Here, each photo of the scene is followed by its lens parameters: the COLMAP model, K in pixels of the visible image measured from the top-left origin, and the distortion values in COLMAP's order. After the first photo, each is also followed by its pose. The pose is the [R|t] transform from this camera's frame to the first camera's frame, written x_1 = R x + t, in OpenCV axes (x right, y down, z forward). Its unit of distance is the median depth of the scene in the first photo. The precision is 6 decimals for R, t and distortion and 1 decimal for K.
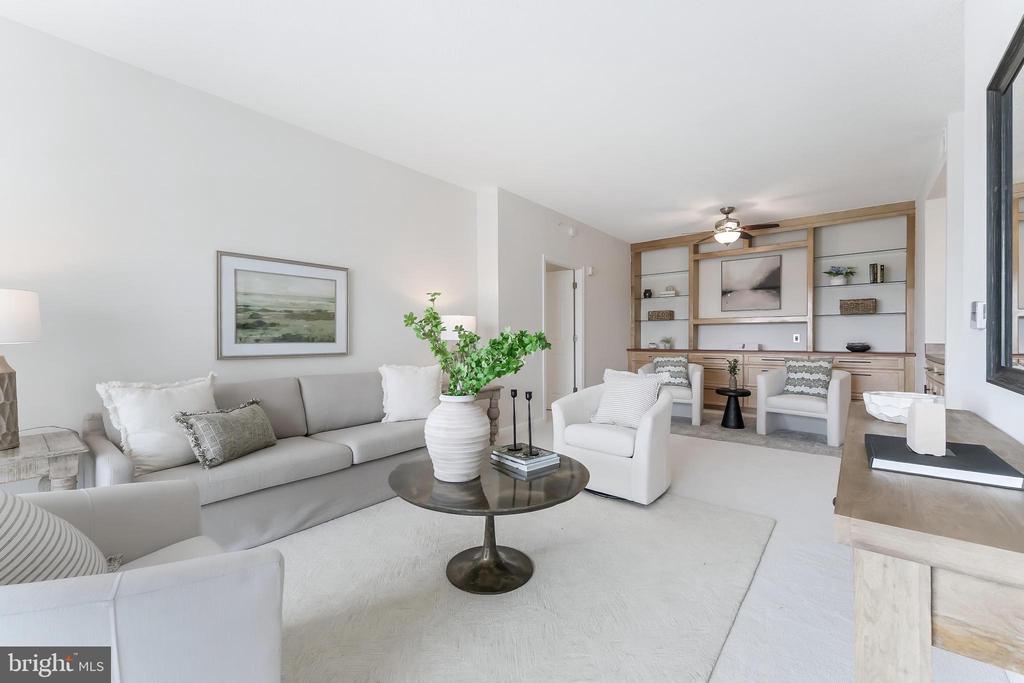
lens RADIAL K [[414.7, 0, 511.7], [0, 414.7, 338.4], [0, 0, 1]] dist [0.001370, -0.000201]
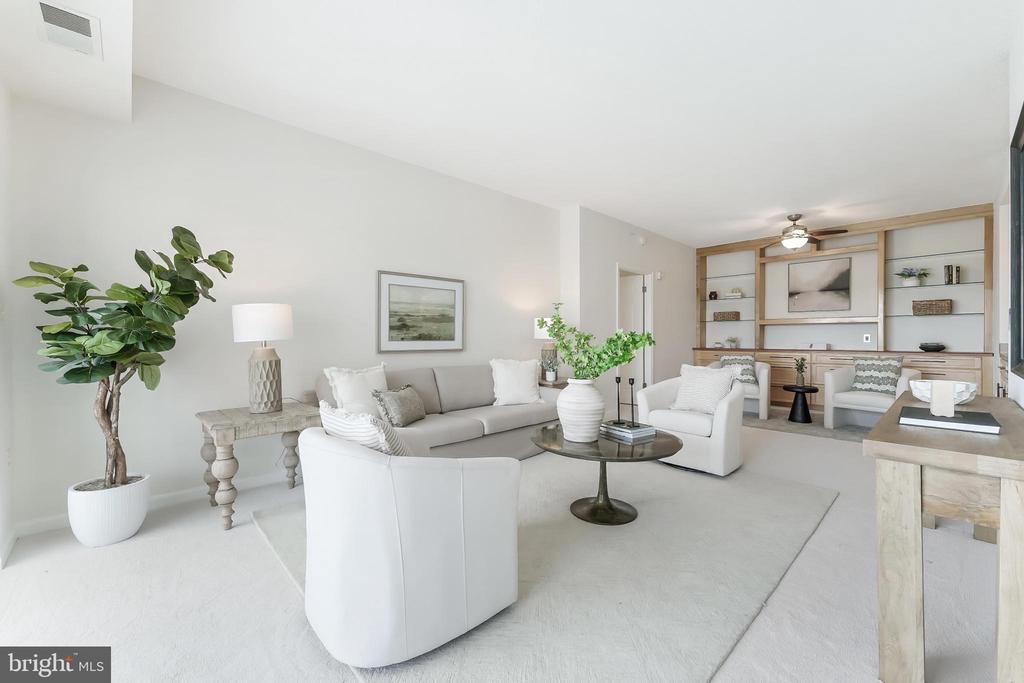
lens RADIAL K [[410.0, 0, 515.8], [0, 410.0, 336.8], [0, 0, 1]] dist [0.001584, 0.000082]
pose [[0.993227, 0.001752, -0.116173, -0.067421], [-0.002099, 0.999994, -0.002865, 0.000992], [0.116167, 0.003090, 0.993225, -0.126918]]
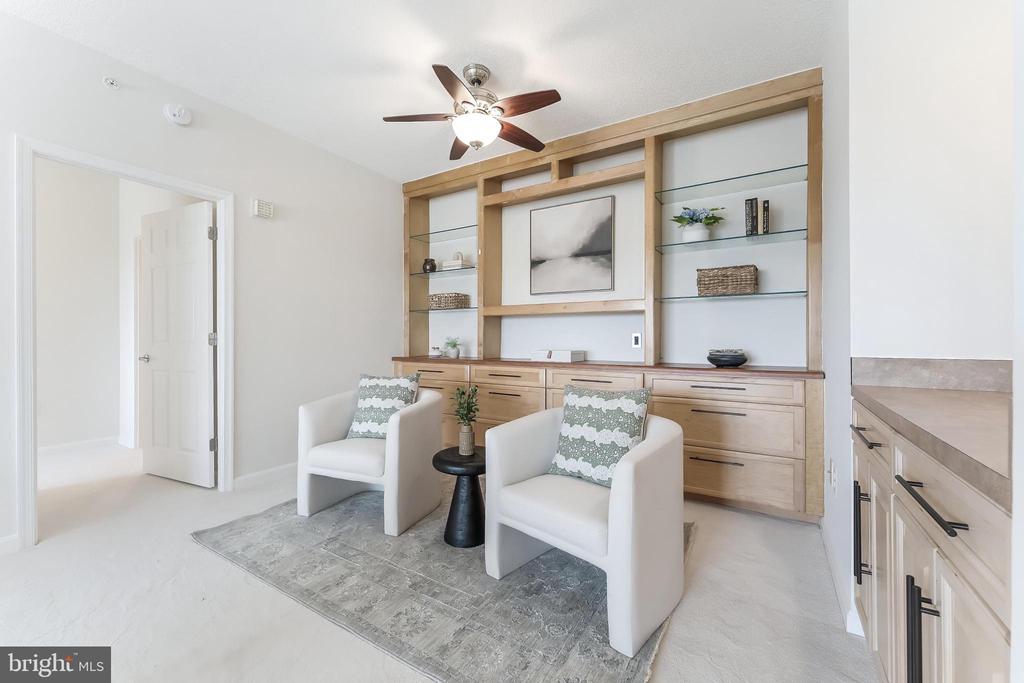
lens RADIAL K [[410.0, 0, 515.8], [0, 410.0, 336.8], [0, 0, 1]] dist [0.001584, 0.000082]
pose [[0.989961, 0.002477, 0.141321, 0.515154], [-0.001773, 0.999985, -0.005112, -0.002504], [-0.141331, 0.004810, 0.989951, 0.541568]]
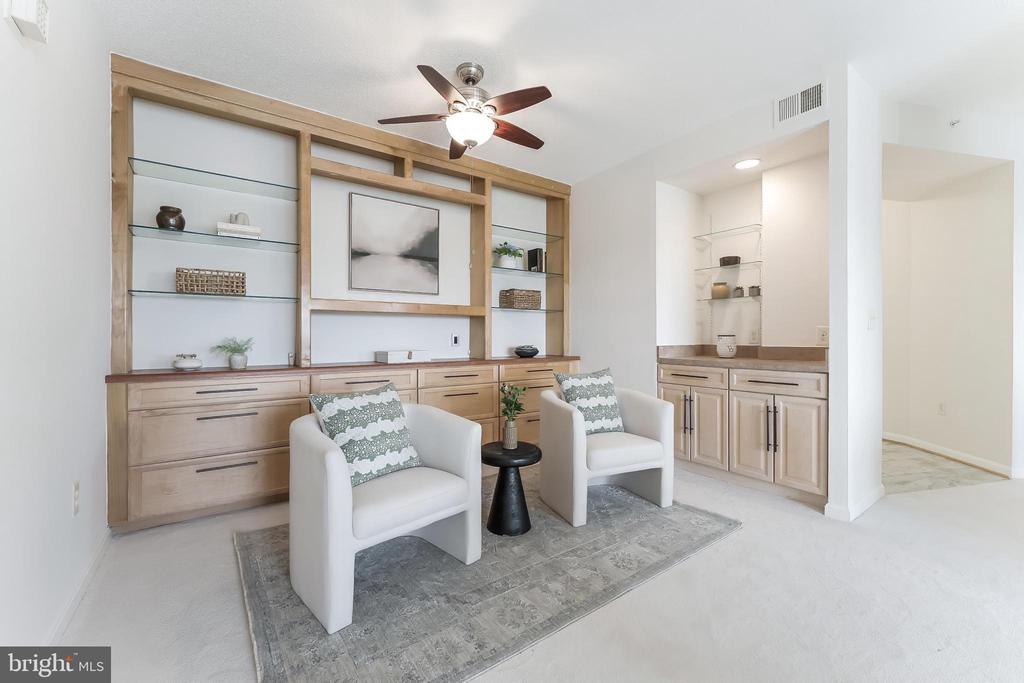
lens RADIAL K [[414.7, 0, 511.7], [0, 414.7, 338.4], [0, 0, 1]] dist [0.001370, -0.000201]
pose [[0.249429, -0.001524, 0.968392, 0.069684], [0.003109, 0.999995, 0.000773, -0.003848], [-0.968388, 0.002818, 0.249433, 0.866115]]
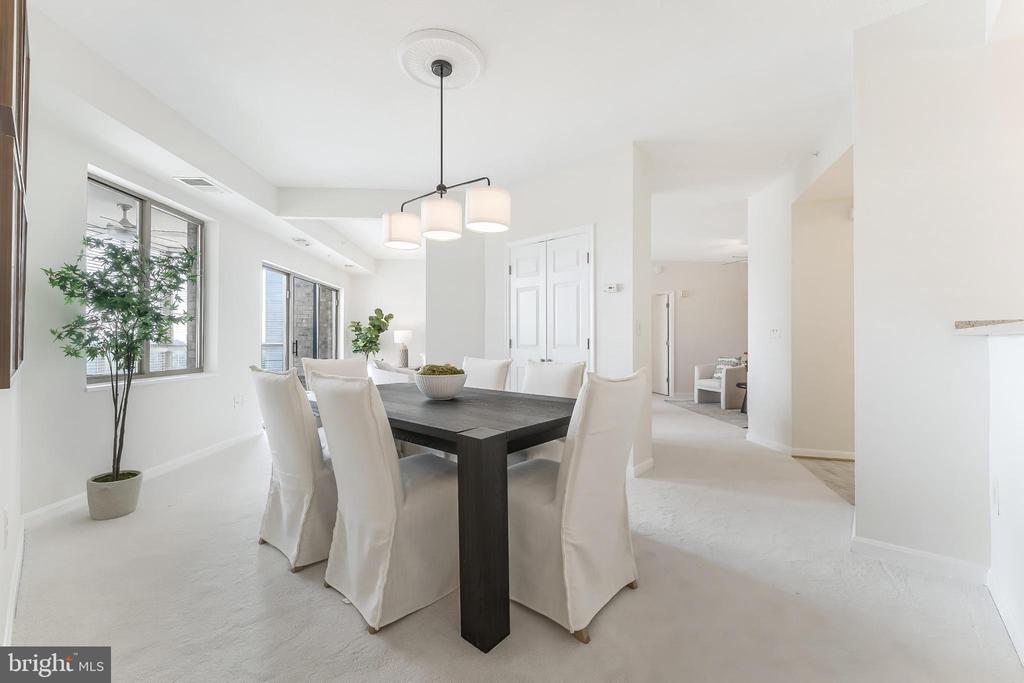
lens RADIAL K [[414.7, 0, 511.7], [0, 414.7, 338.4], [0, 0, 1]] dist [0.001370, -0.000201]
pose [[0.688789, -0.001157, -0.724961, 0.943273], [-0.006175, 0.999953, -0.007462, -0.002126], [0.724935, 0.009616, 0.688750, -0.412057]]
